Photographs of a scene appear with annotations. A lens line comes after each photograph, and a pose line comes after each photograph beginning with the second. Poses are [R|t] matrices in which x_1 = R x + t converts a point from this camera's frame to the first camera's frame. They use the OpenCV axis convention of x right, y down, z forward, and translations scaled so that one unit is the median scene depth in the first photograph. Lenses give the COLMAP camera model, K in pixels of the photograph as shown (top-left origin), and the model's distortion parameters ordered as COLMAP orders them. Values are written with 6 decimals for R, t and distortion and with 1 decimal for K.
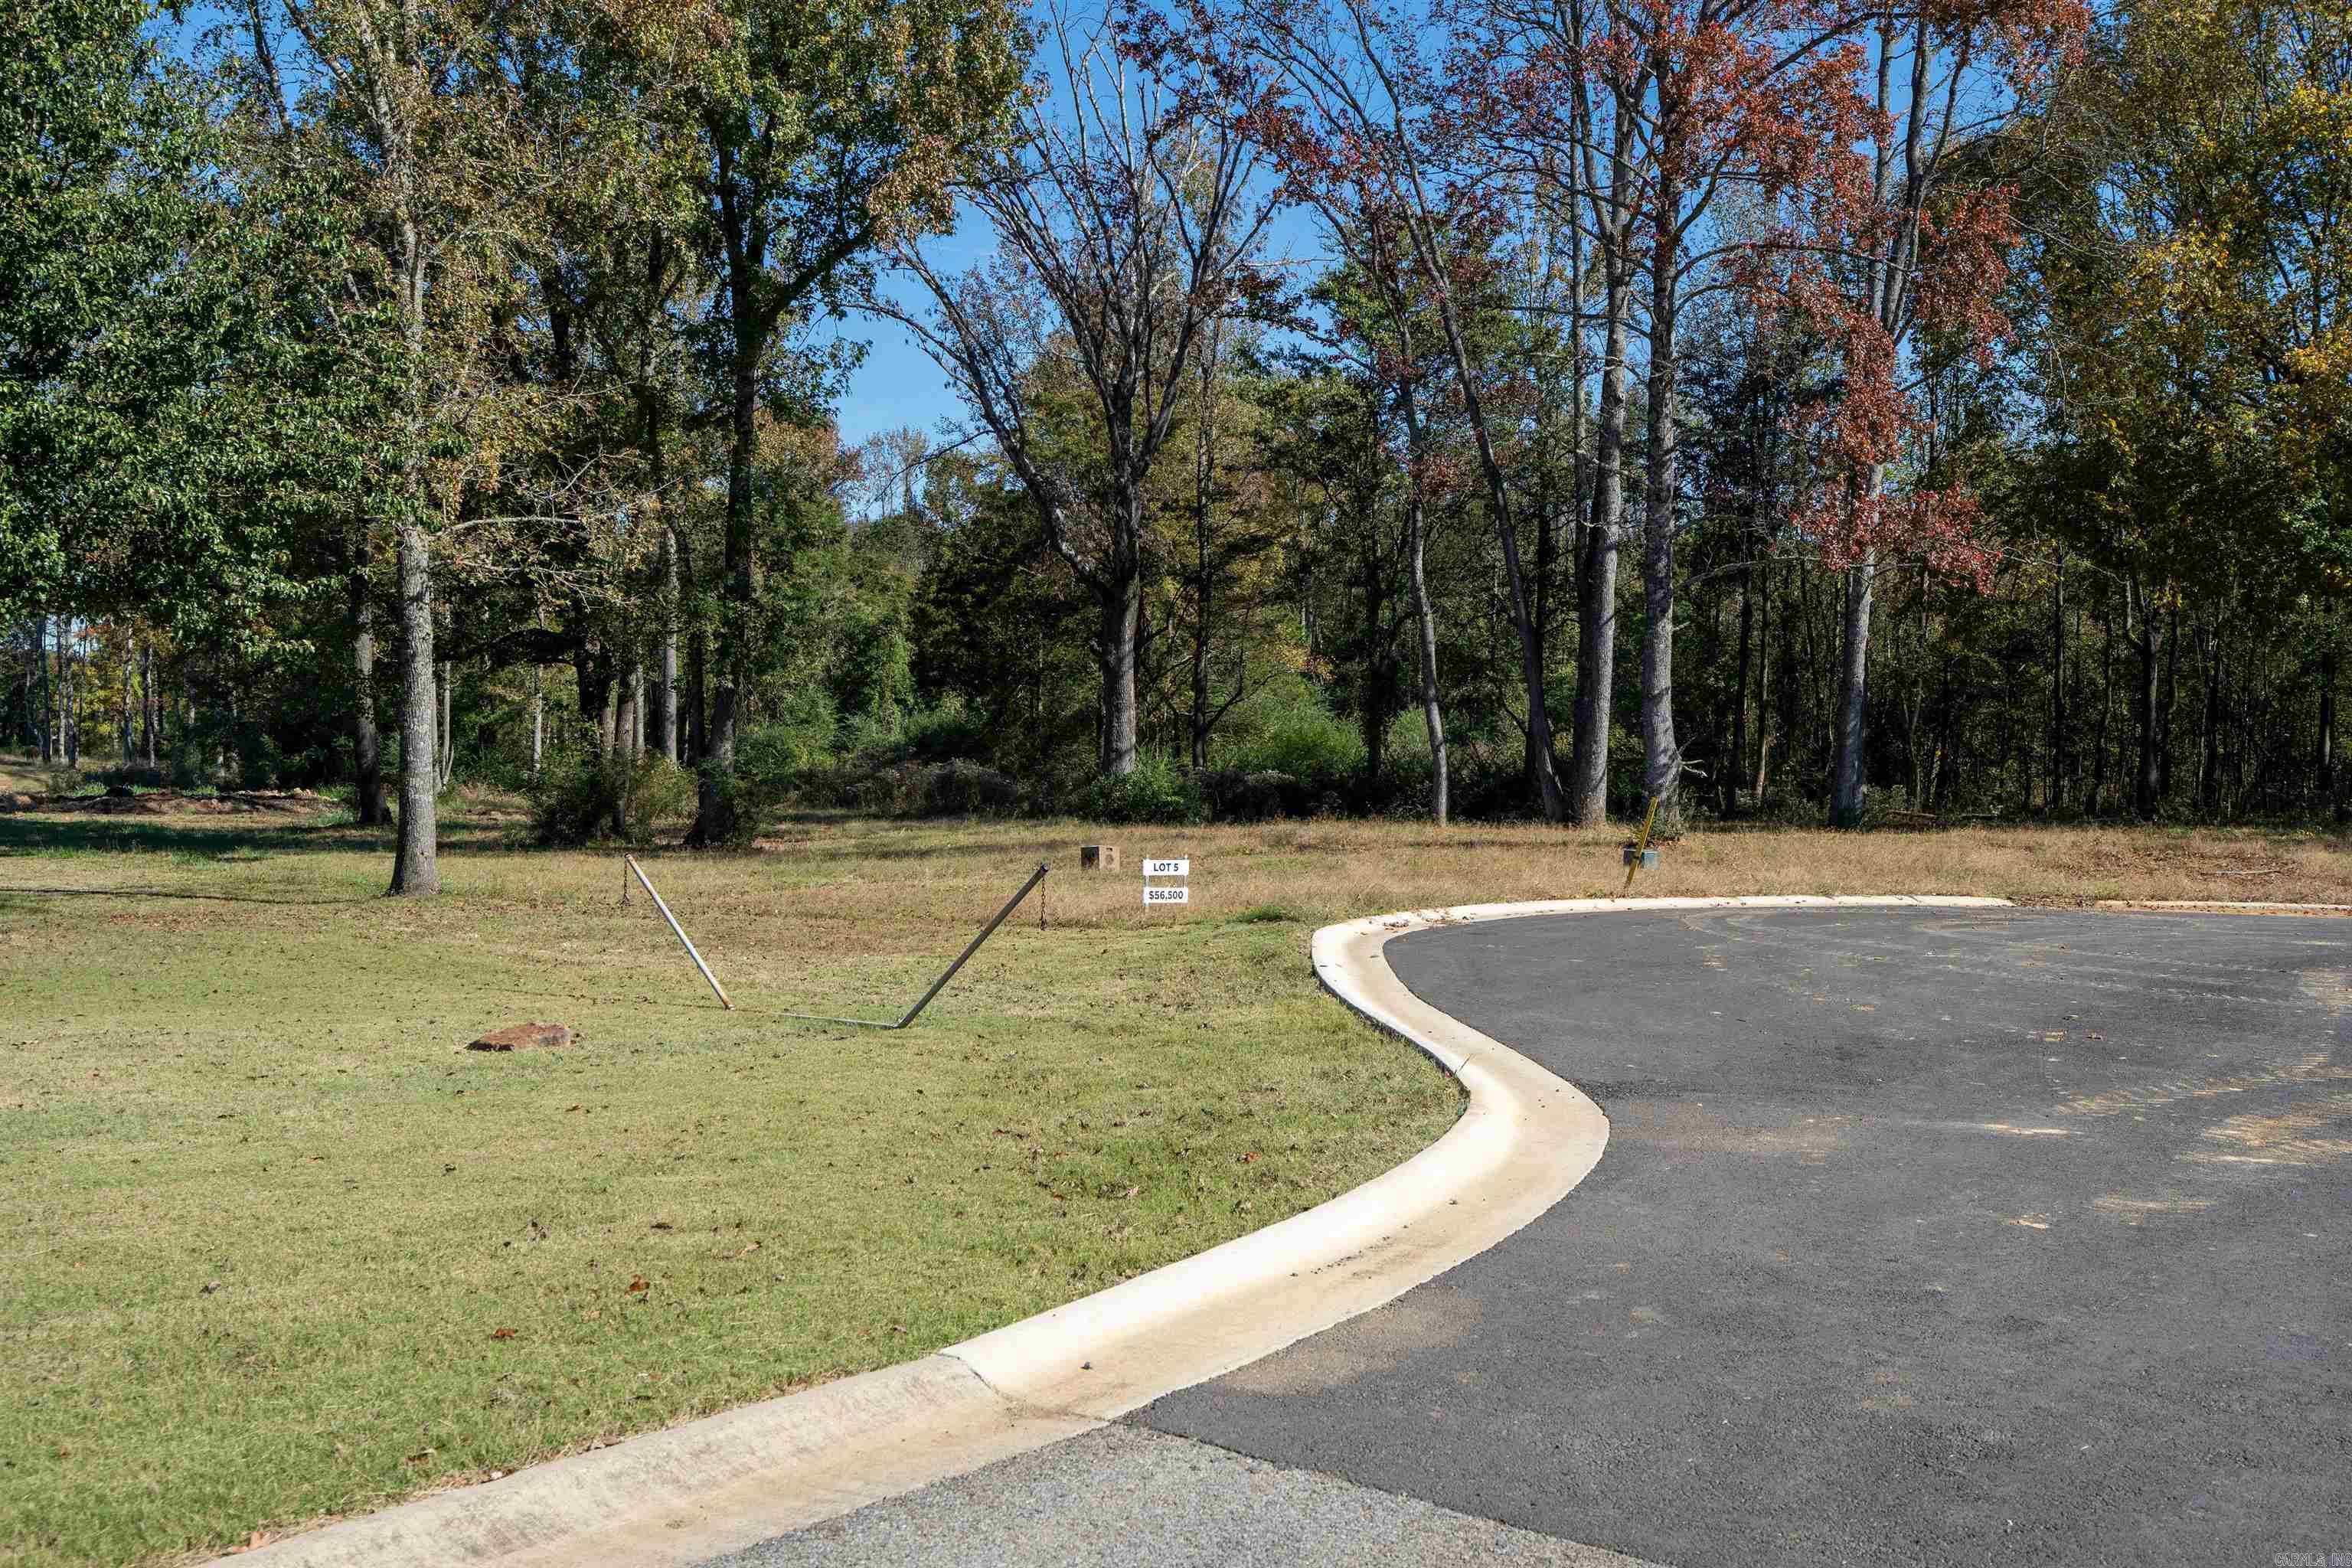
lens RADIAL K [[2219.6, 0, 1176.0], [0, 2219.6, 784.0], [0, 0, 1]] dist [0.079145, 0.027169]
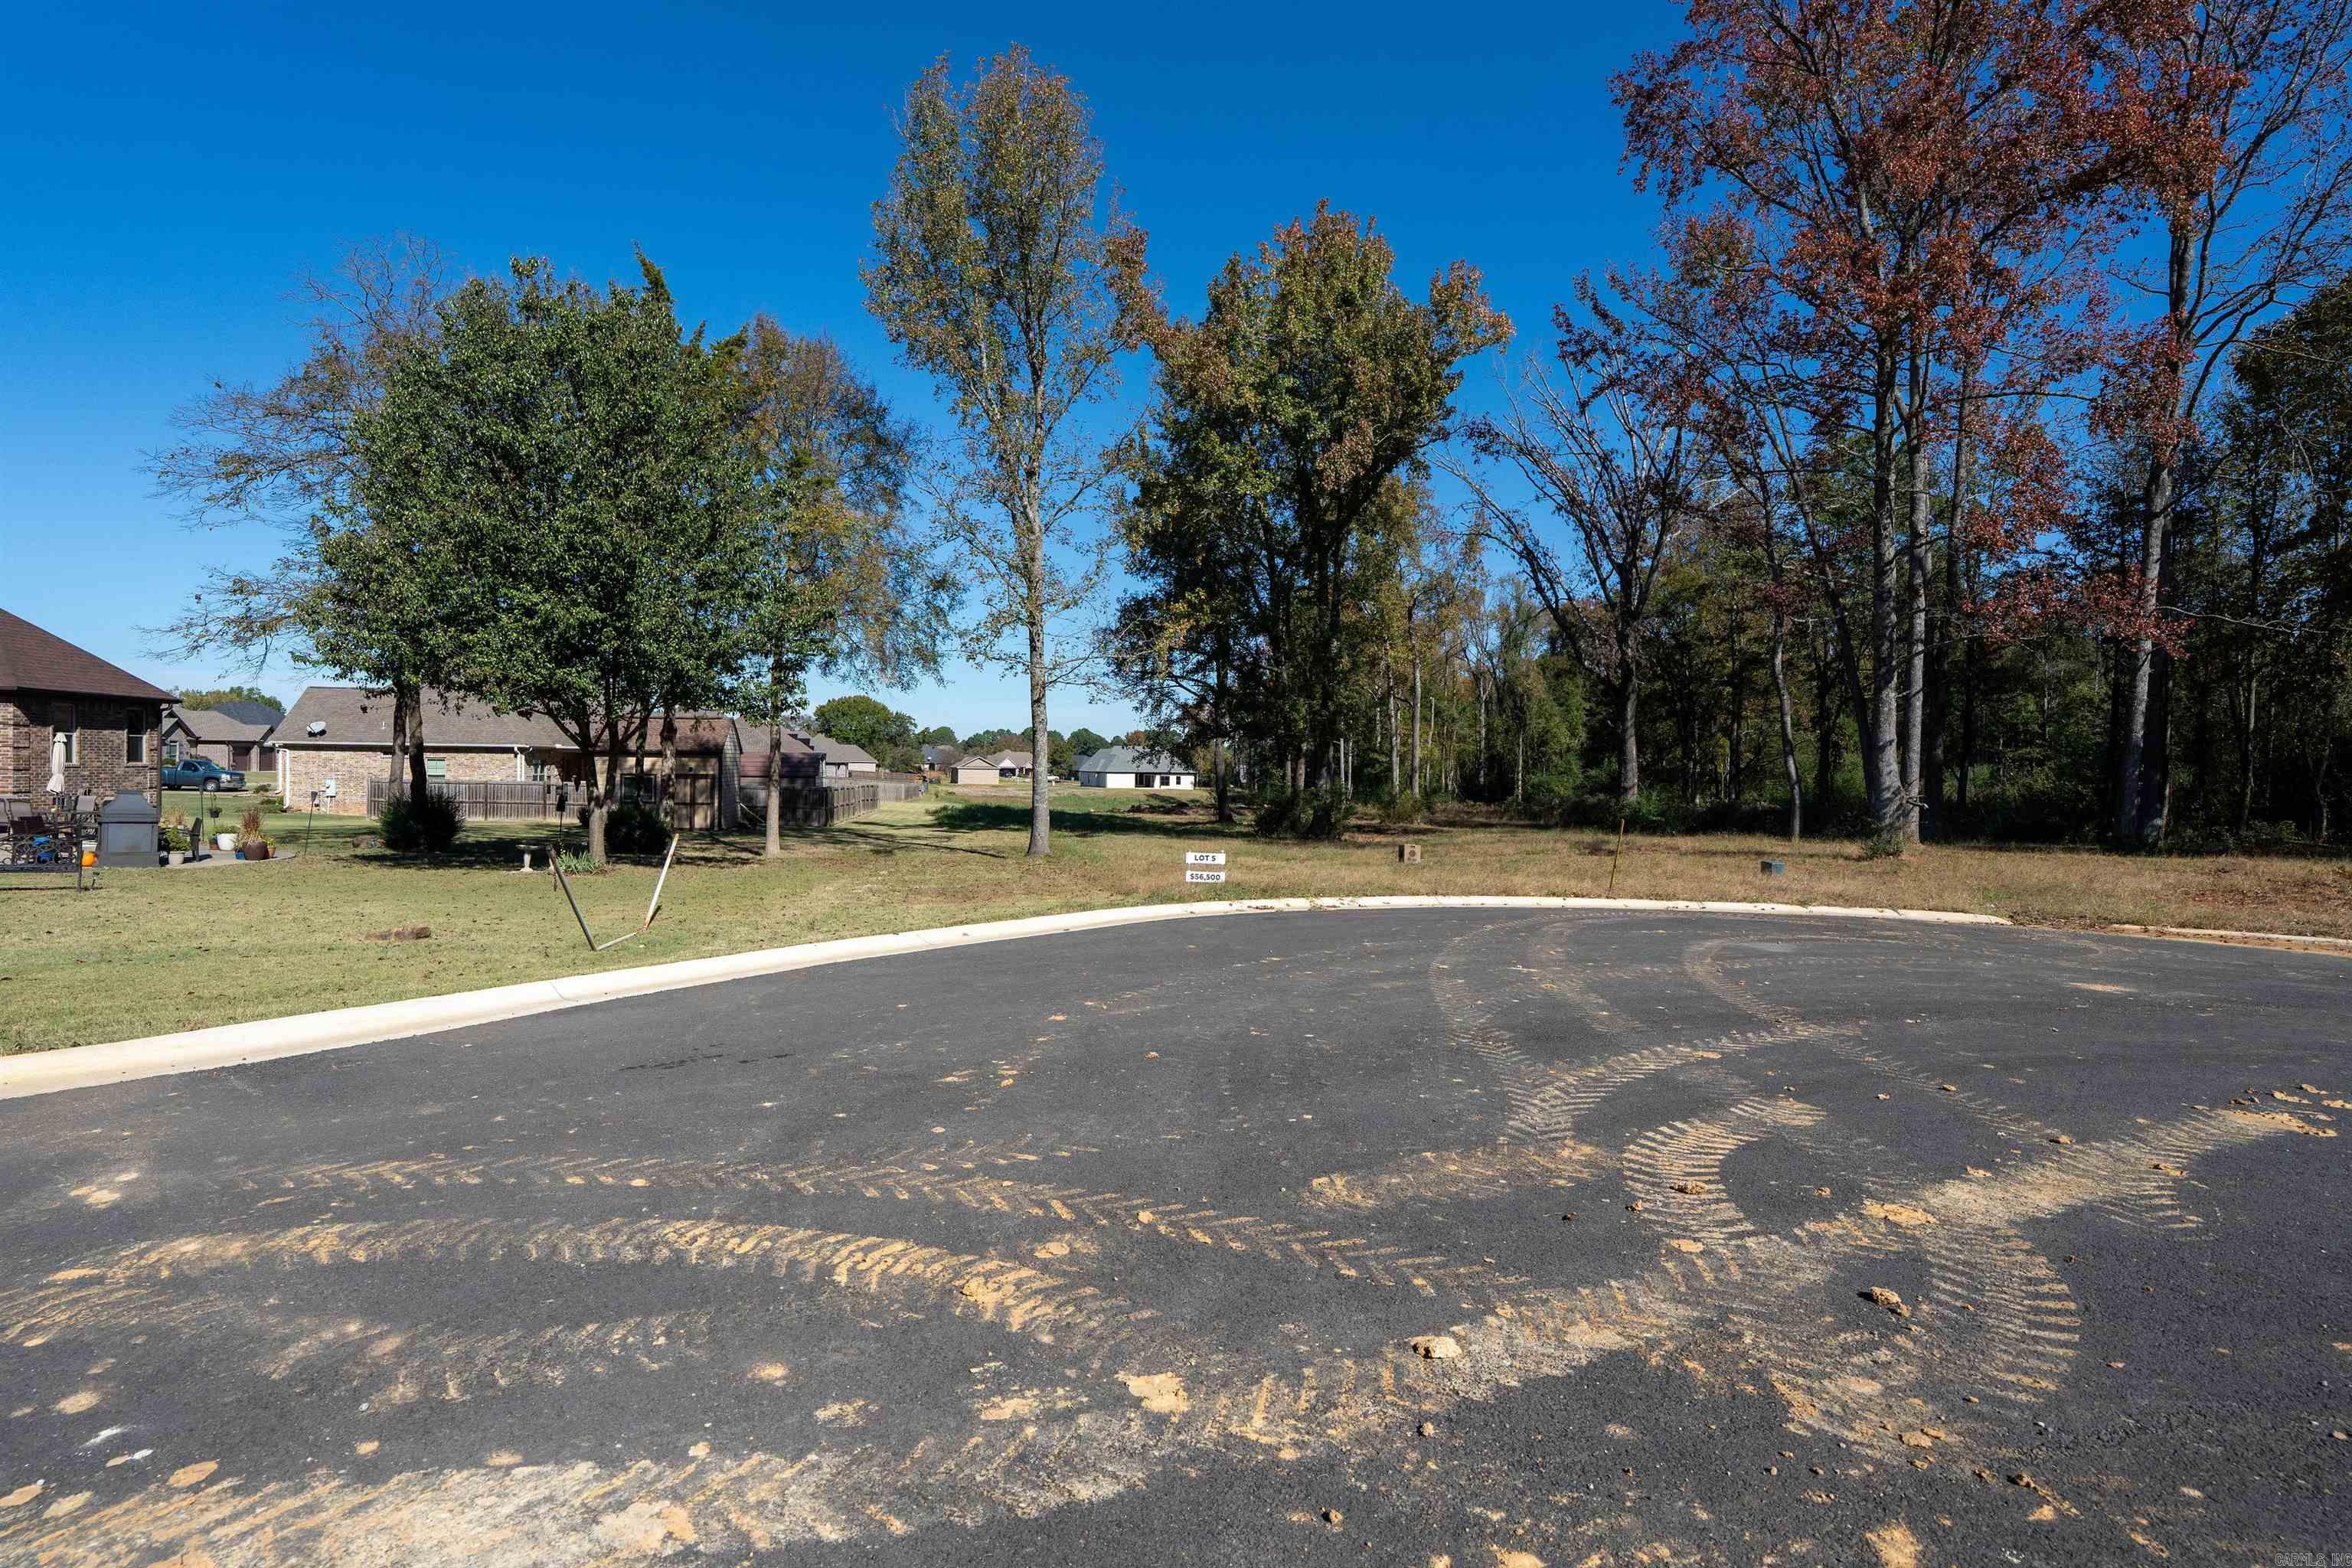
lens RADIAL K [[1109.6, 0, 1164.0], [0, 1109.6, 787.9], [0, 0, 1]] dist [-0.047265, -0.000067]
pose [[0.822700, 0.007783, -0.568423, 0.214919], [-0.017307, 0.999786, -0.011359, -0.000077], [0.568213, 0.019183, 0.822658, 0.208095]]
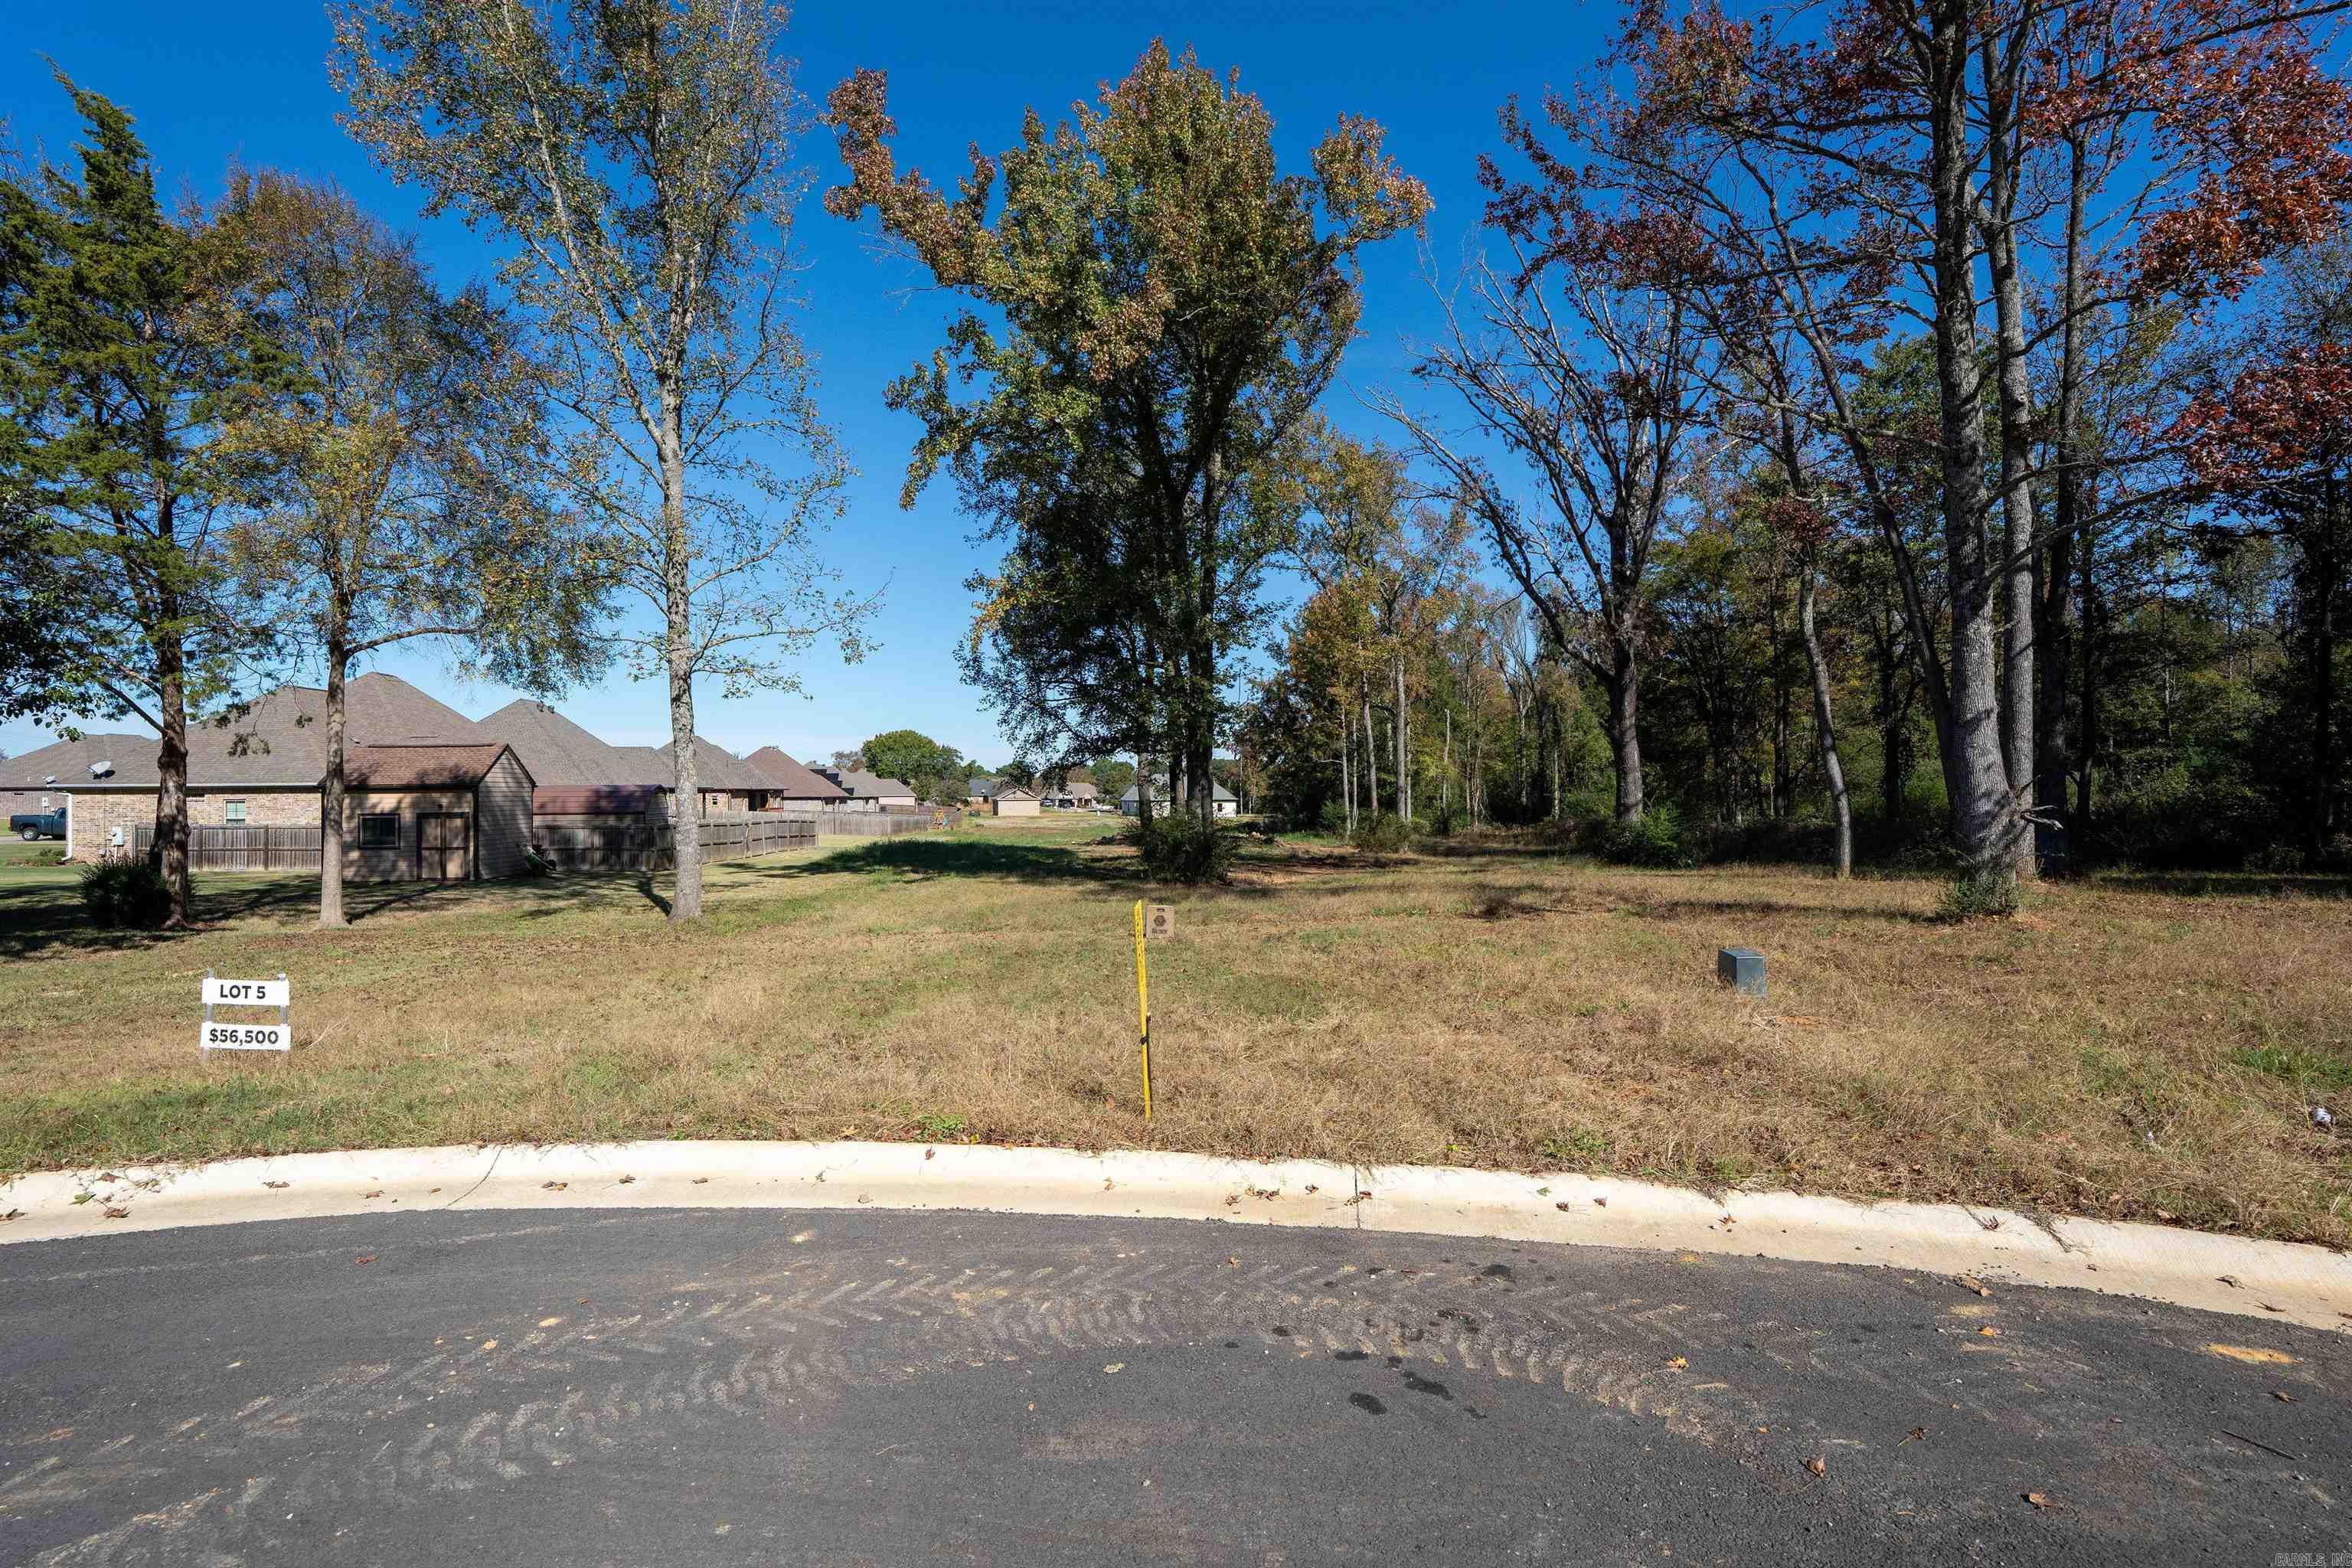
lens RADIAL K [[1065.6, 0, 1159.0], [0, 1065.6, 790.0], [0, 0, 1]] dist [-0.060221, 0.016206]
pose [[0.772544, -0.024463, -0.634490, 0.207951], [0.002881, 0.999382, -0.035024, -0.004577], [0.634955, 0.025229, 0.772137, 0.516773]]
